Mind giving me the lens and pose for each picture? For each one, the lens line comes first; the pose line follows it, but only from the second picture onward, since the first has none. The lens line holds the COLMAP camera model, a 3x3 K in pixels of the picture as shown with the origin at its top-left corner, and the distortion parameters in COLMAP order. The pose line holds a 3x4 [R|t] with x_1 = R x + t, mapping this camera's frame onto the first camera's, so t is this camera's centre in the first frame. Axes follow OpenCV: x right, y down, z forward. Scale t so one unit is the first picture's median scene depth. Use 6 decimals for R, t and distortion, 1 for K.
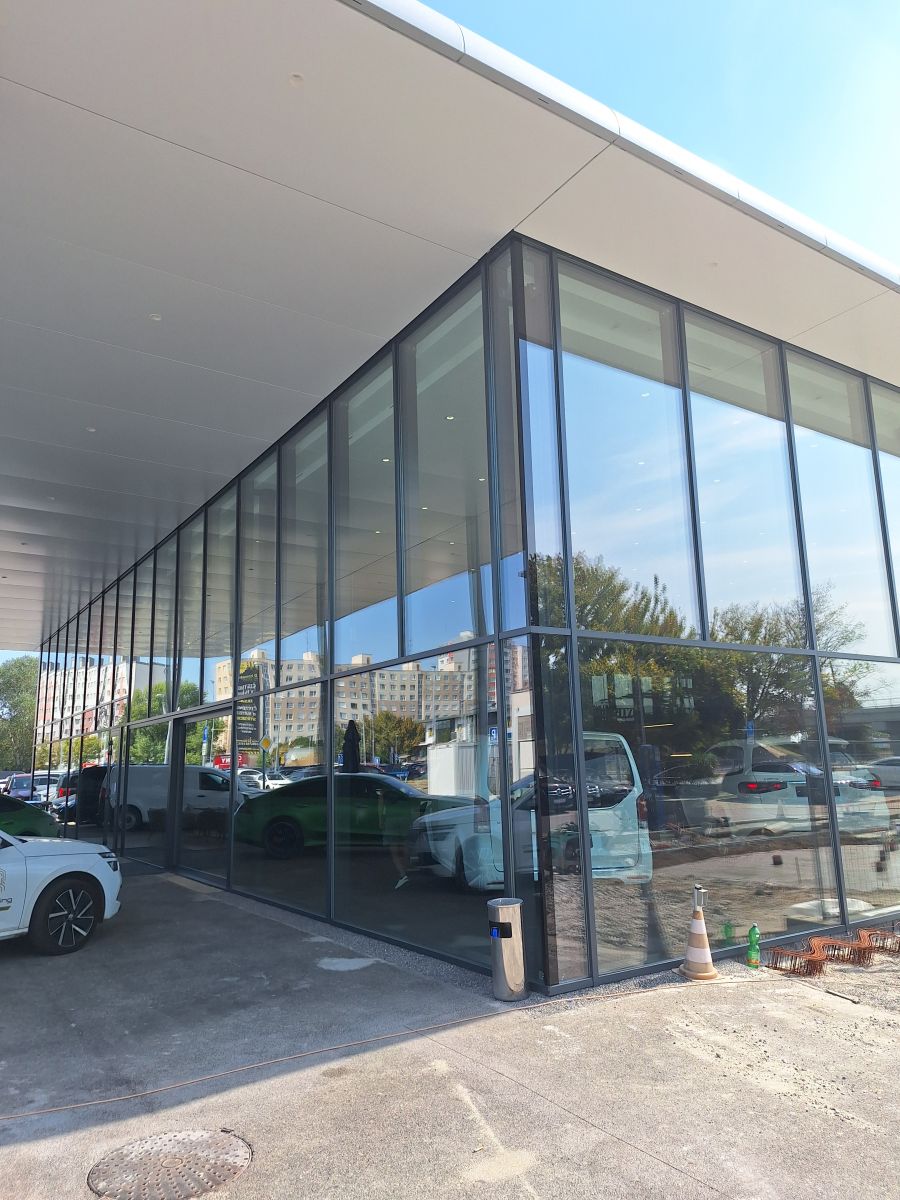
lens RADIAL K [[828.2, 0, 448.8], [0, 828.2, 625.2], [0, 0, 1]] dist [0.071485, -0.106926]
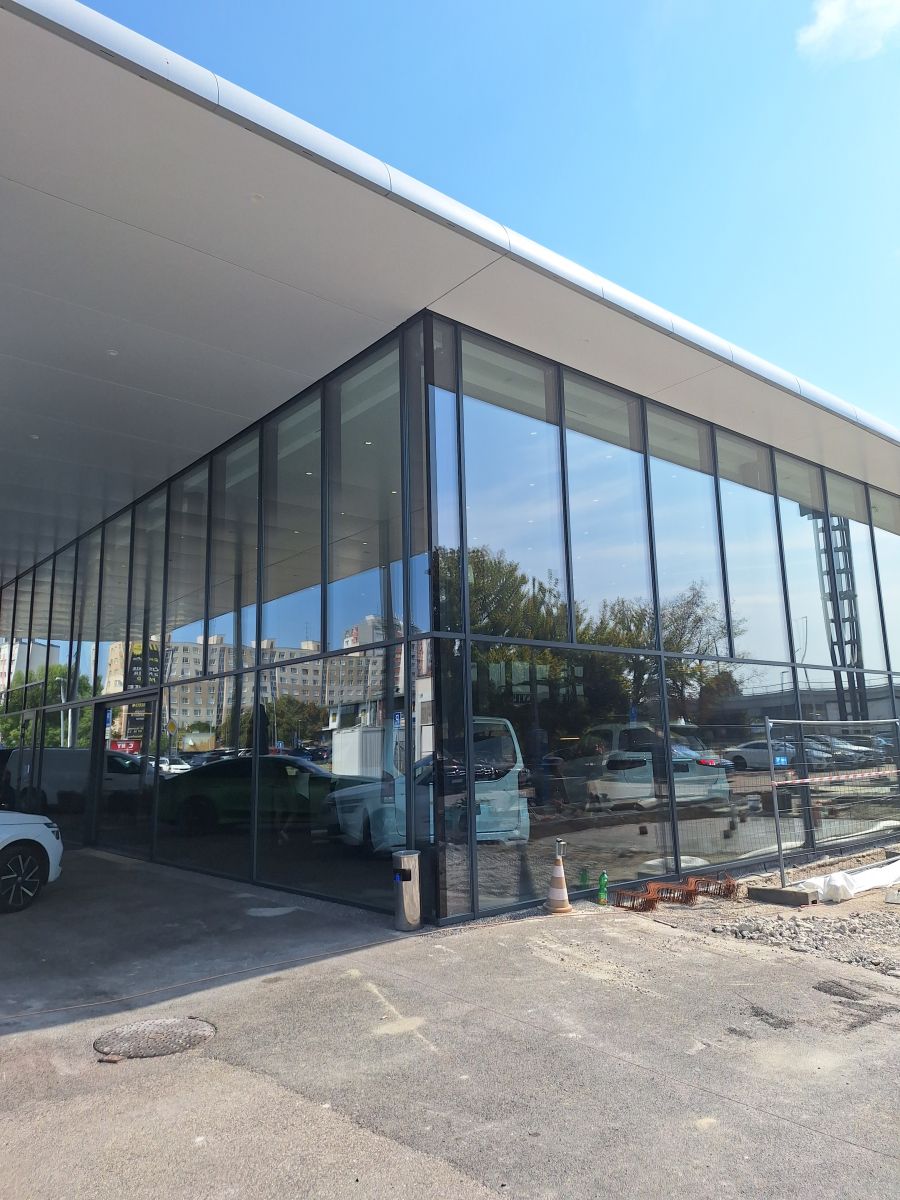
lens RADIAL K [[824.4, 0, 464.6], [0, 824.4, 579.1], [0, 0, 1]] dist [0.086420, -0.105772]
pose [[0.990933, 0.027280, 0.131559, -0.015656], [-0.022364, 0.999000, -0.038702, -0.023019], [-0.132483, 0.035409, 0.990553, -0.190210]]
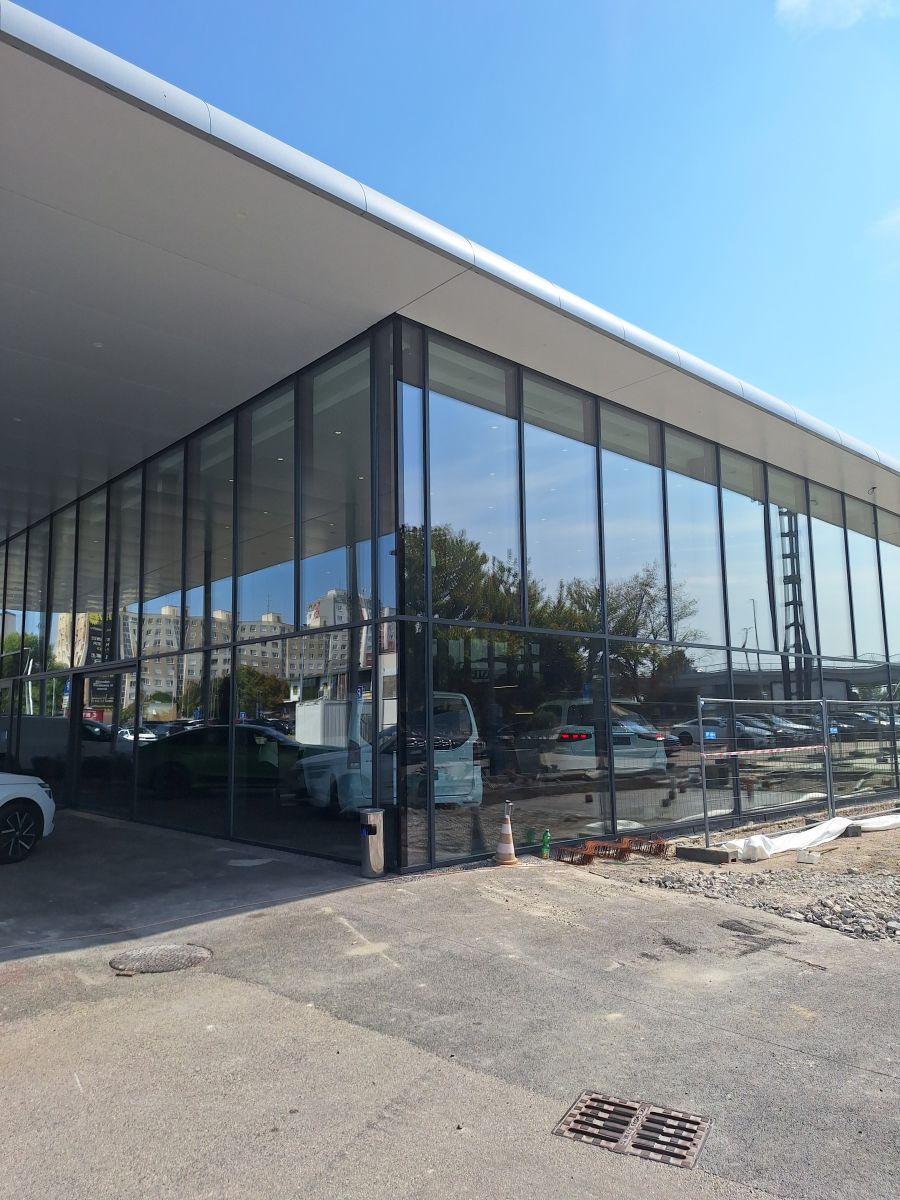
lens RADIAL K [[821.7, 0, 450.0], [0, 821.7, 600.0], [0, 0, 1]] dist [0.116060, -0.108576]
pose [[0.985921, 0.037744, 0.162898, -0.033017], [-0.040744, 0.999055, 0.015112, -0.037591], [-0.162174, -0.021536, 0.986527, -0.290485]]
